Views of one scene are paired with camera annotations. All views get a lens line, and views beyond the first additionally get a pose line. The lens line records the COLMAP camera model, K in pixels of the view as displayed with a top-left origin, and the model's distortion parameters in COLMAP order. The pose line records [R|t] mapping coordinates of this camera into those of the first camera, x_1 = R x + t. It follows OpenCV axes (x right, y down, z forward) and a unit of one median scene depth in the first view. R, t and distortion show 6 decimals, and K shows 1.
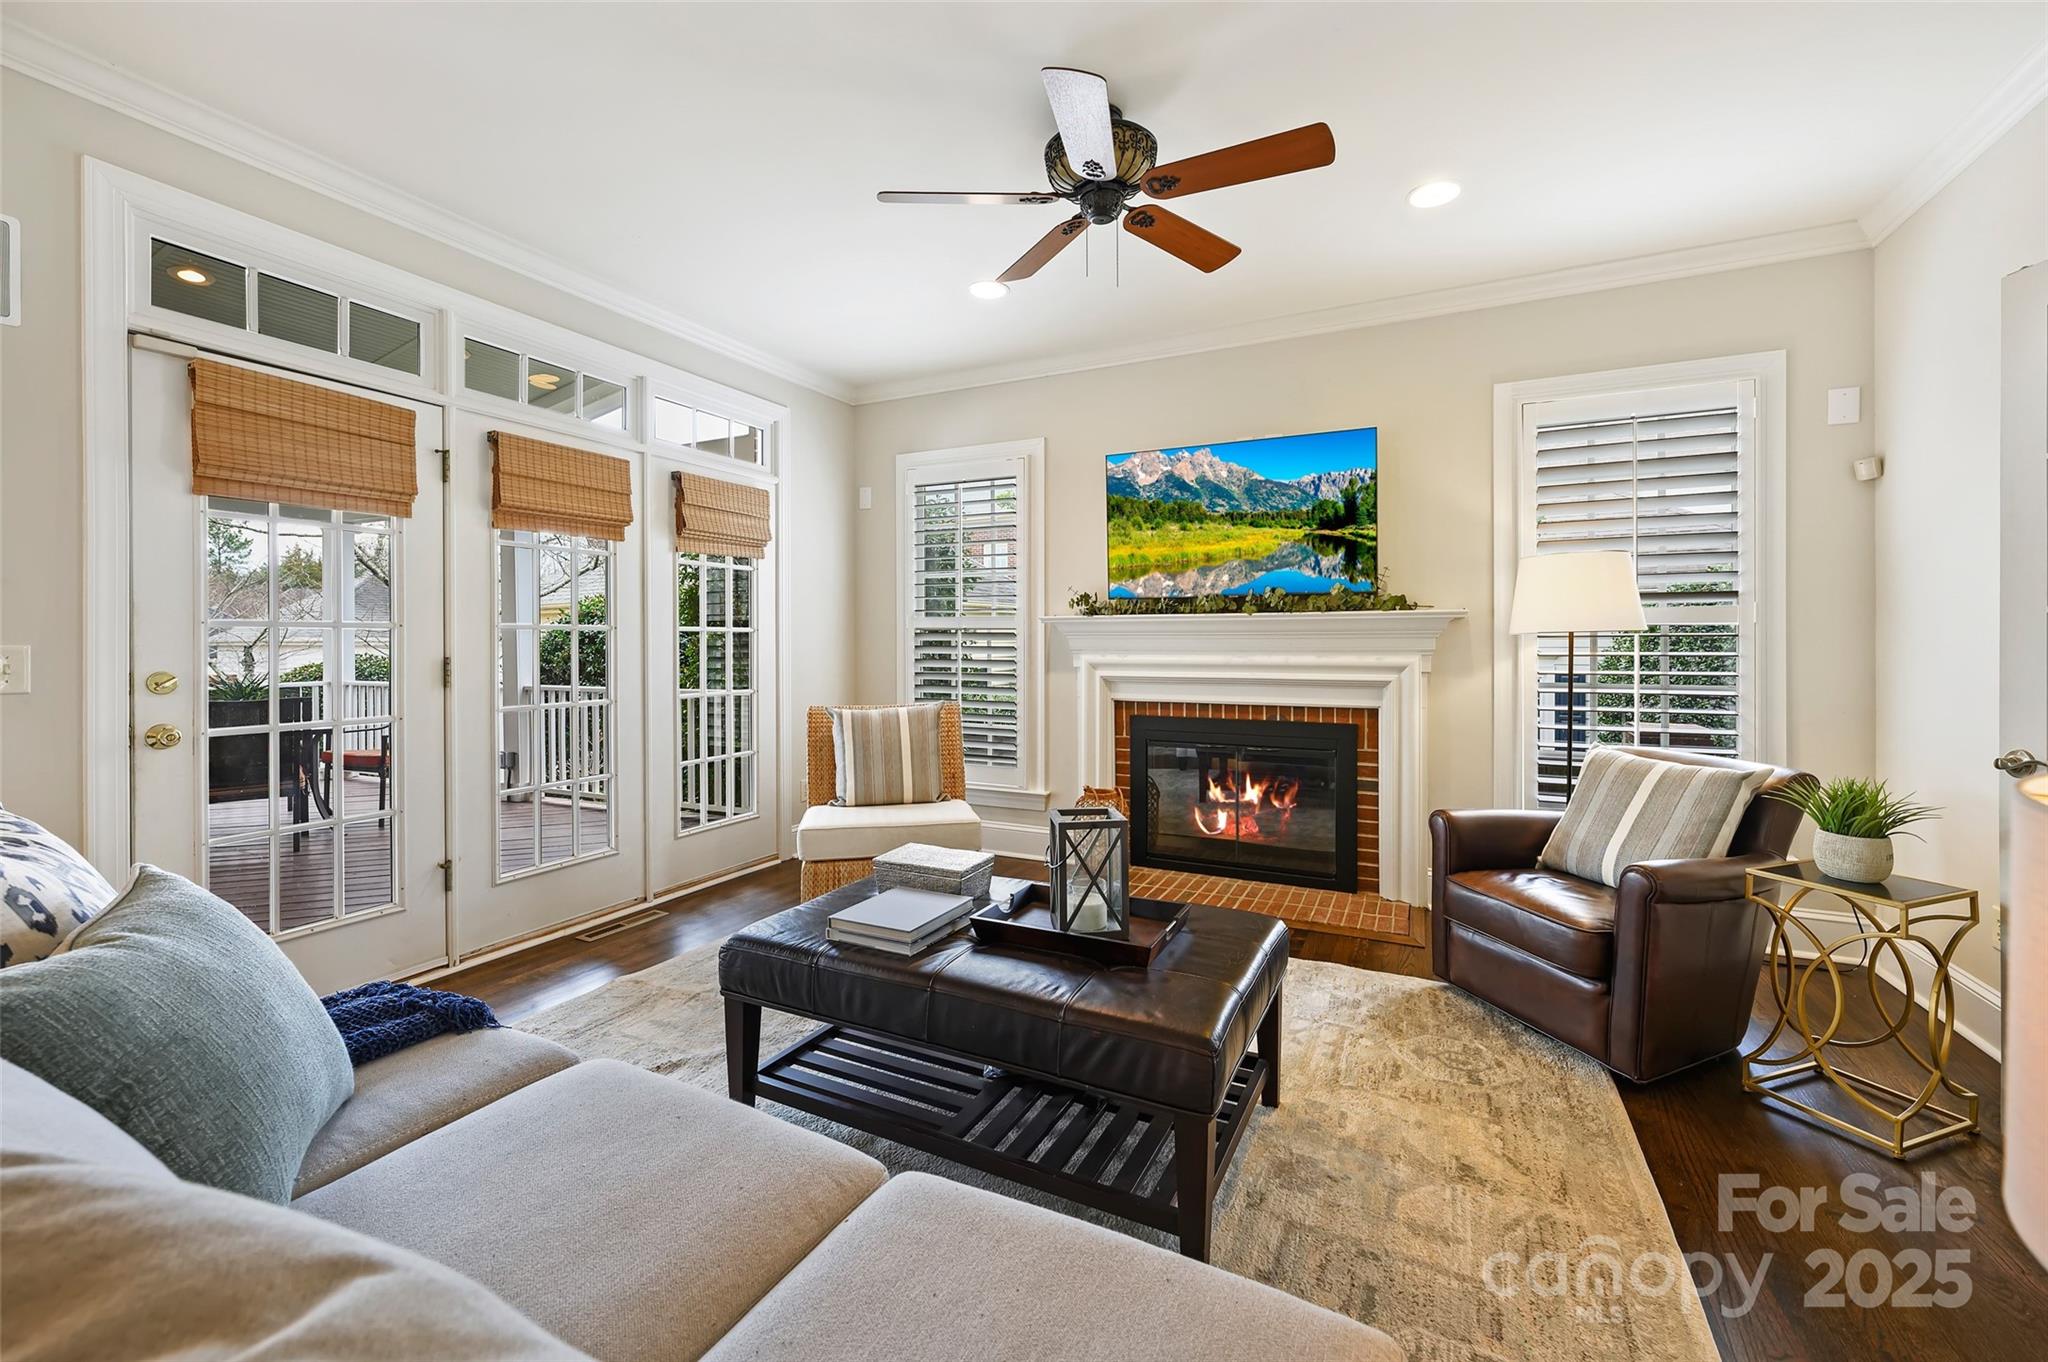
lens RADIAL K [[813.1, 0, 1054.3], [0, 813.1, 653.4], [0, 0, 1]] dist [0.003352, -0.000110]
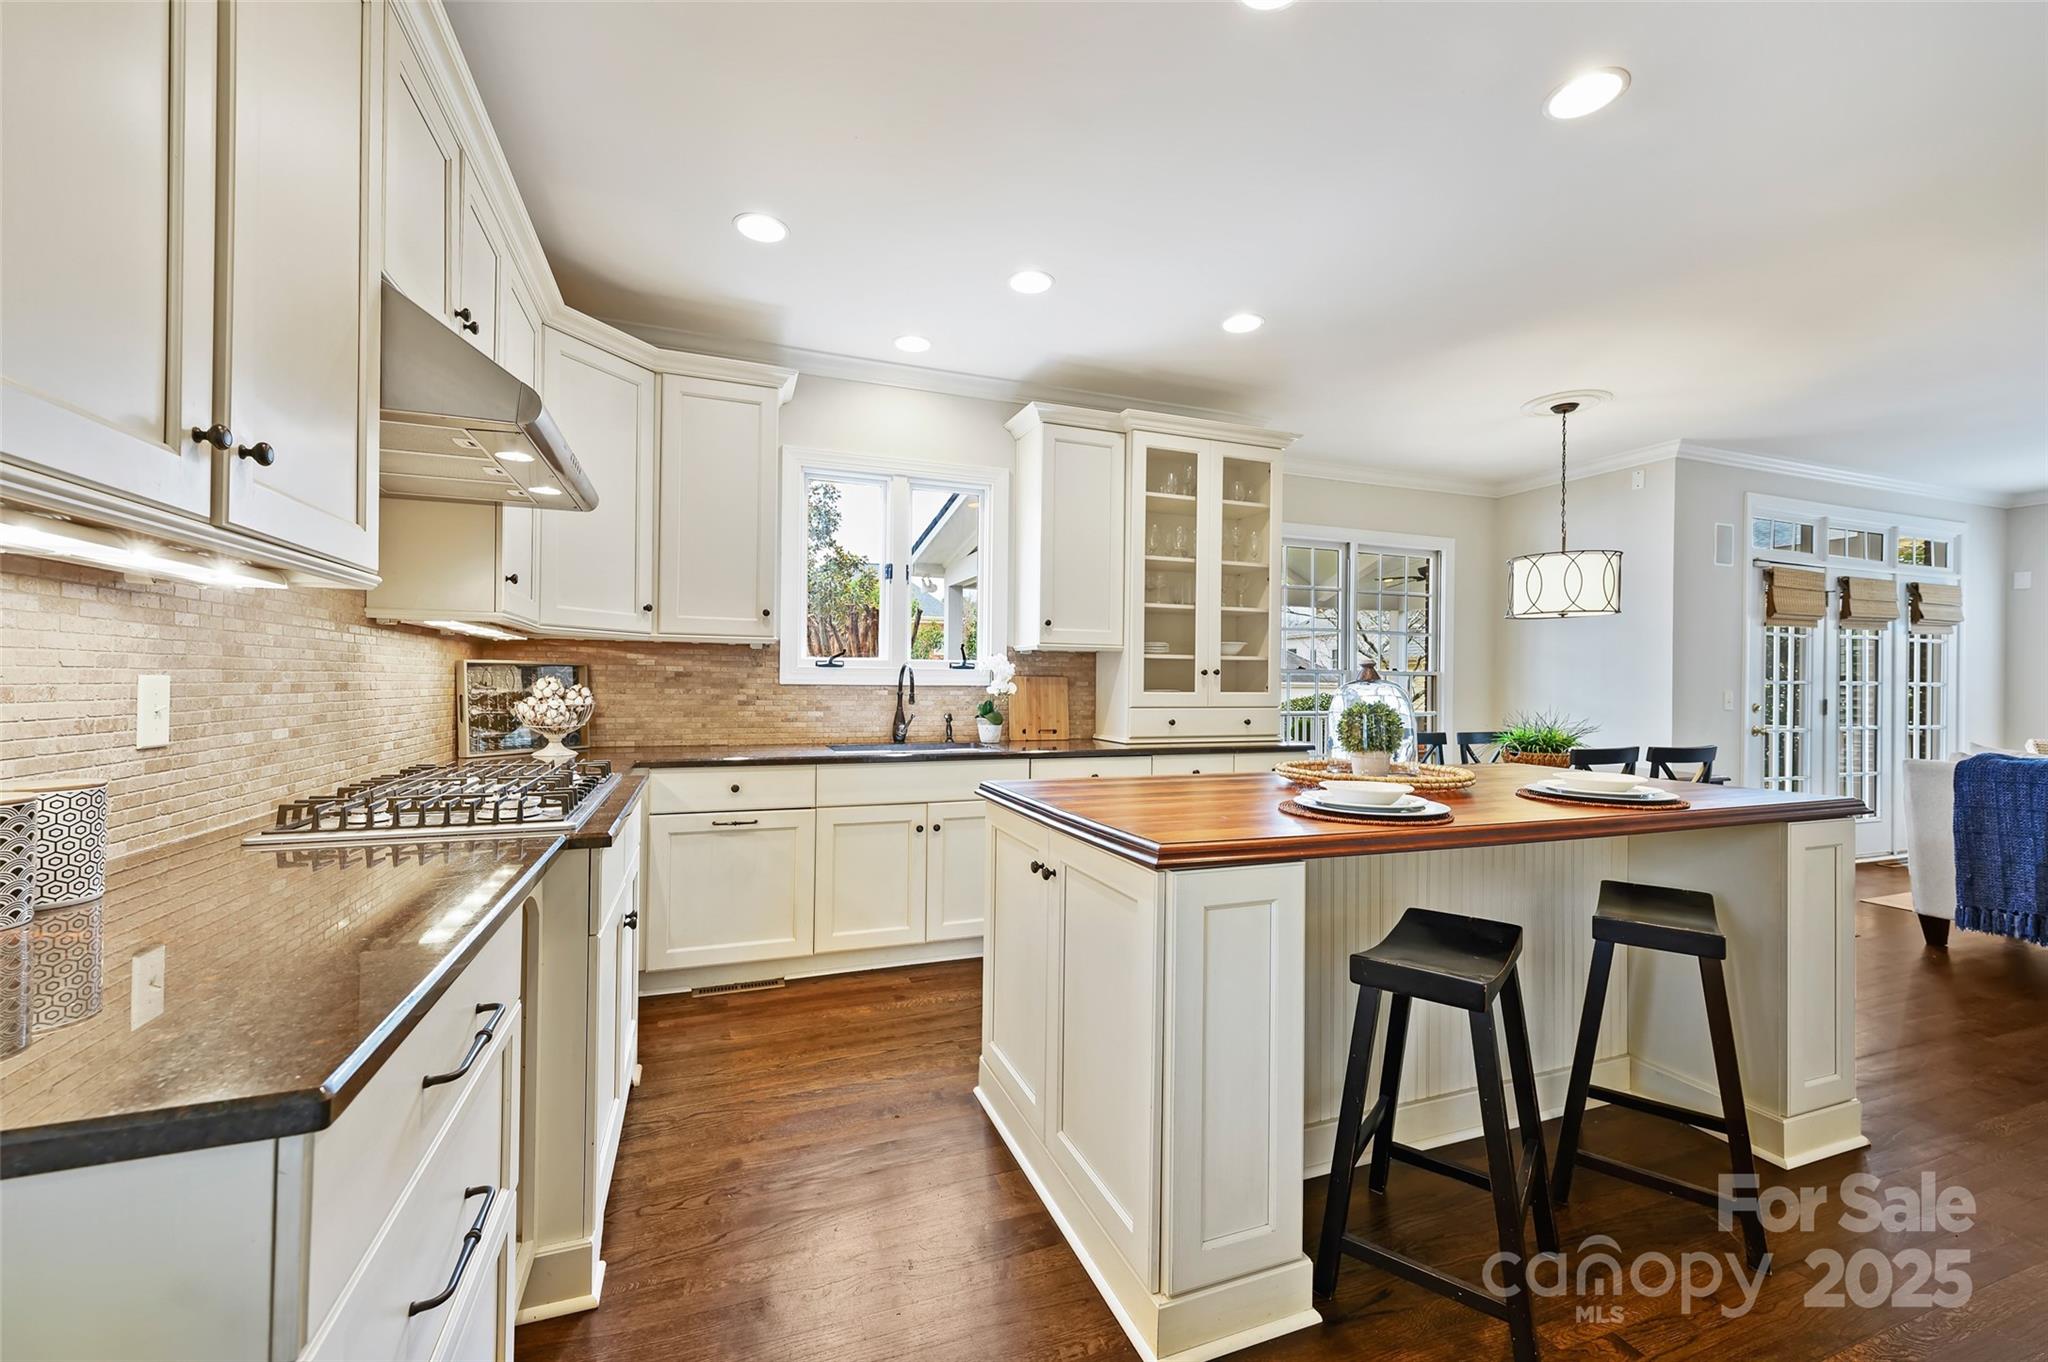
lens RADIAL K [[816.2, 0, 1012.4], [0, 816.2, 684.5], [0, 0, 1]] dist [-0.003486, 0.000356]
pose [[0.724778, 0.006969, -0.688948, -0.603119], [-0.021772, 0.999681, -0.012791, 0.026480], [0.688639, 0.024271, 0.724698, -1.233645]]
